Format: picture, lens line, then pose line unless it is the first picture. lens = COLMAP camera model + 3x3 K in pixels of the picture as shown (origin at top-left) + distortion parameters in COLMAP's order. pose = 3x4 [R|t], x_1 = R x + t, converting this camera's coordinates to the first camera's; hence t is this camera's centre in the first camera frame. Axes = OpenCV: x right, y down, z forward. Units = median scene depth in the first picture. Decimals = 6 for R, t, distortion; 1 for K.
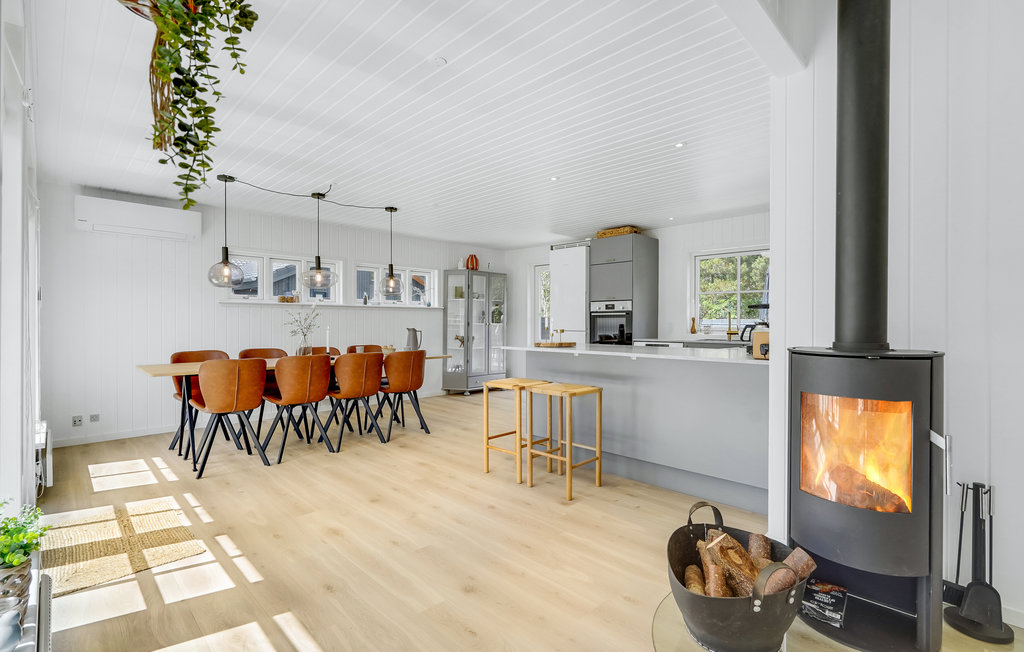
lens RADIAL K [[477.5, 0, 512.0], [0, 477.5, 326.0], [0, 0, 1]] dist [-0.000679, -0.000068]
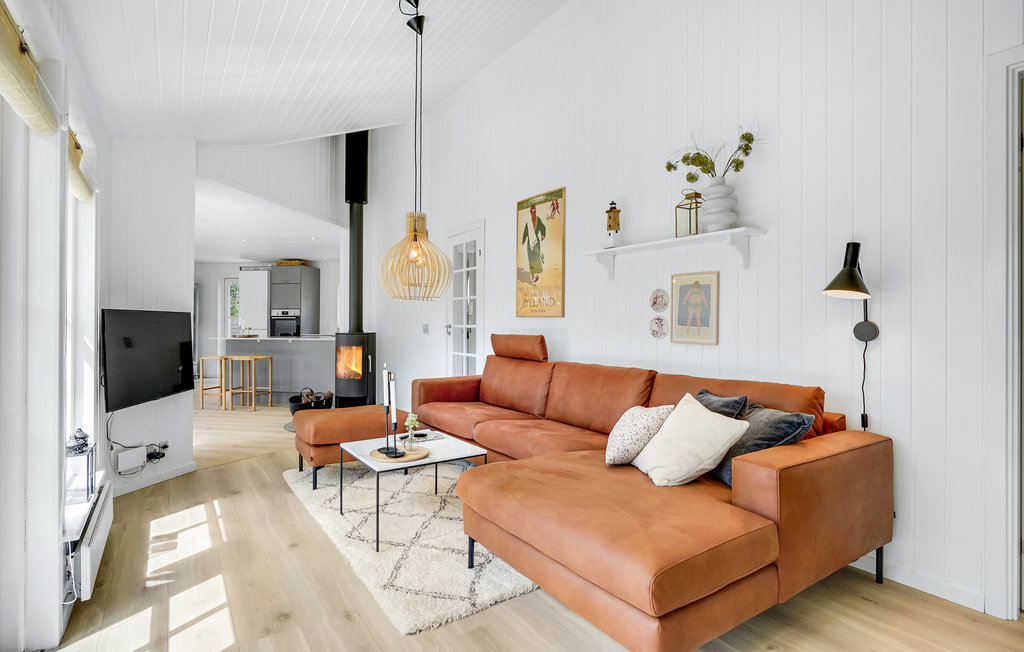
lens RADIAL K [[502.9, 0, 512.0], [0, 502.9, 326.0], [0, 0, 1]] dist [-0.002088, -0.000147]
pose [[0.830652, 0.002477, 0.556786, -0.080126], [0.000576, 0.999986, -0.005308, 0.009148], [-0.556791, 0.004730, 0.830639, -0.697963]]
